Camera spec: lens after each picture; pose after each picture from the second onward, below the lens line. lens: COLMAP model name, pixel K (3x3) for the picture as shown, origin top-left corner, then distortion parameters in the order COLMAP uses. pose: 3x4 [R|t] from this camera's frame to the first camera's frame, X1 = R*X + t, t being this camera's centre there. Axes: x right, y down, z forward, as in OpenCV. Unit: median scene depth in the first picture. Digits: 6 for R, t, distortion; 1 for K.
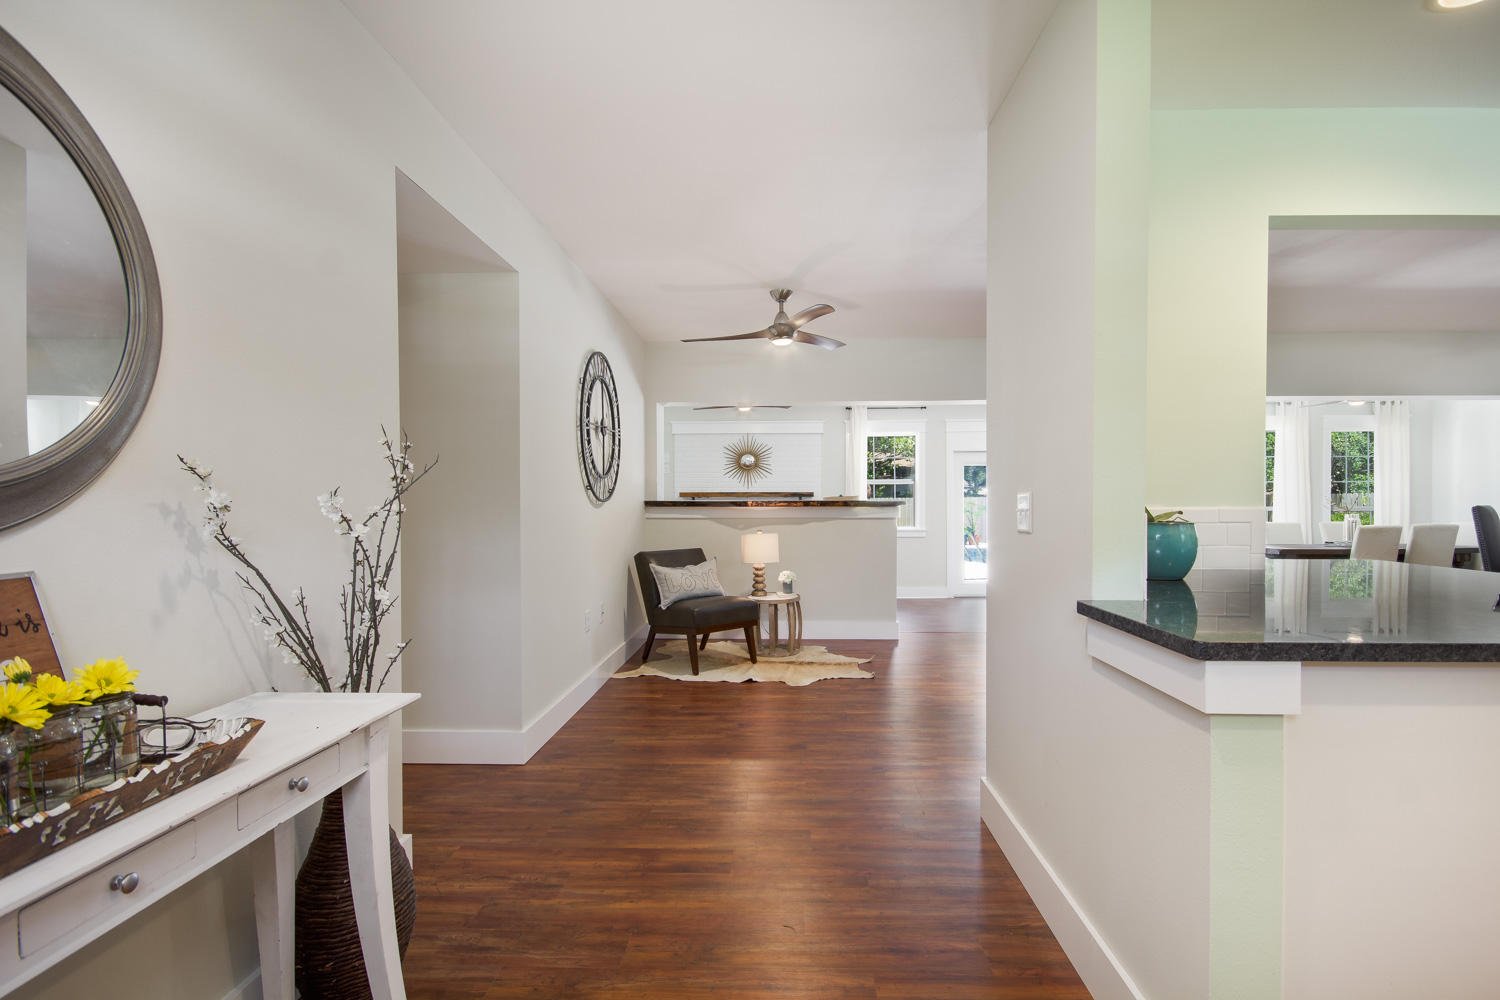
lens RADIAL K [[719.0, 0, 749.9], [0, 719.0, 502.0], [0, 0, 1]] dist [0.006703, -0.002349]
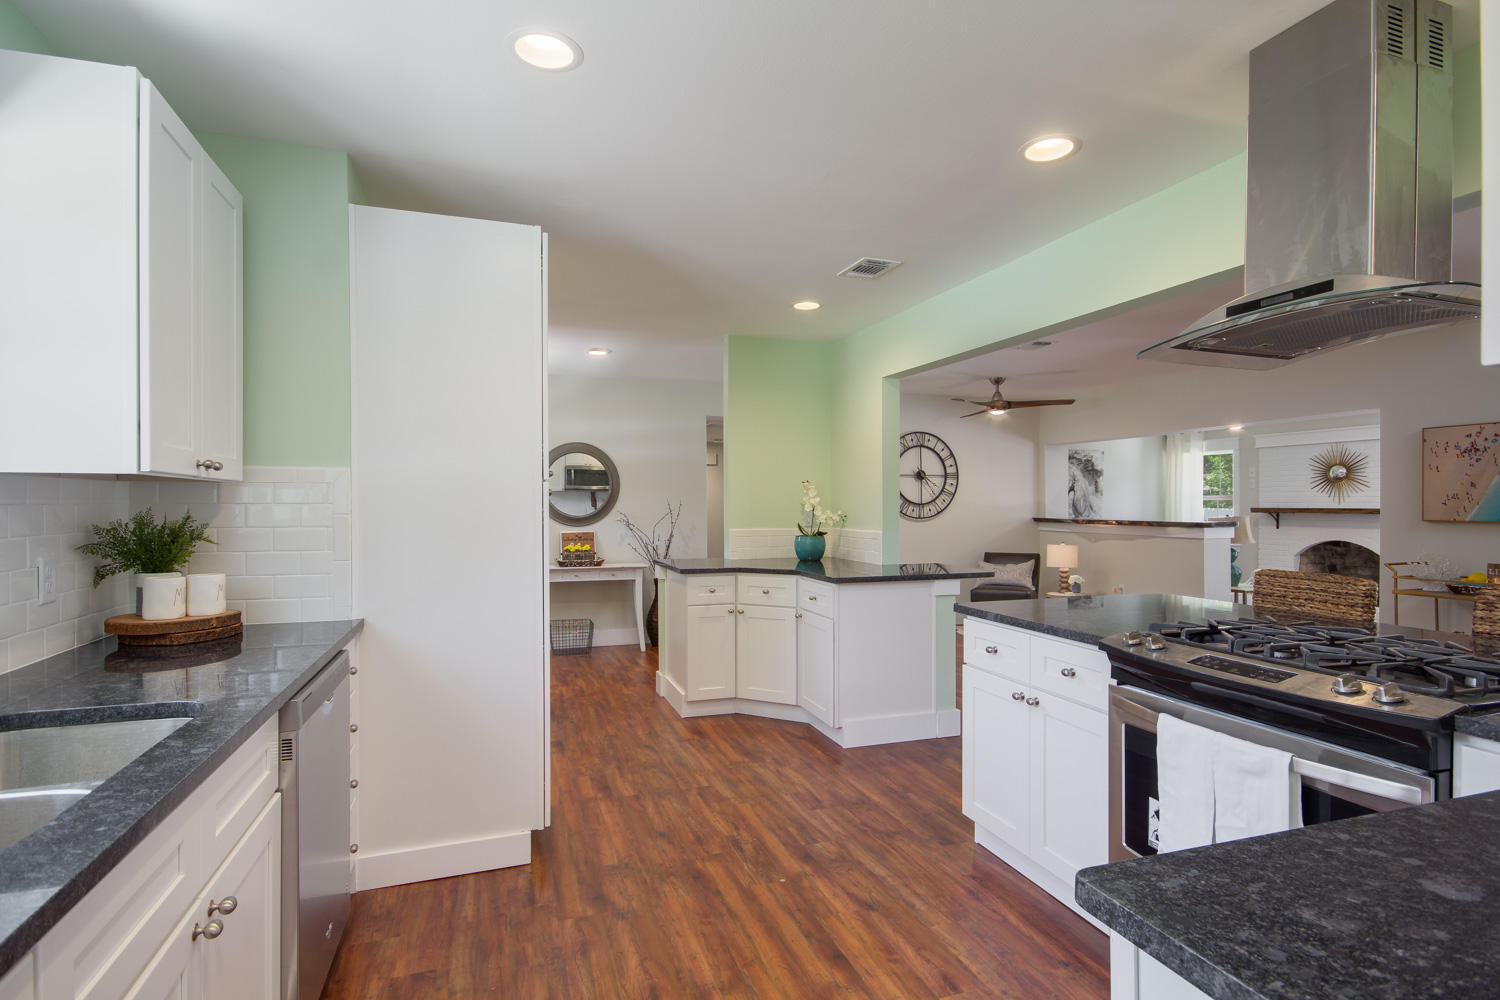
lens RADIAL K [[754.7, 0, 743.7], [0, 754.7, 511.9], [0, 0, 1]] dist [0.012034, -0.000702]
pose [[0.358545, 0.012793, -0.933425, 0.618474], [-0.005655, 0.999918, 0.011532, -0.016212], [0.933495, 0.001143, 0.358588, -0.018096]]
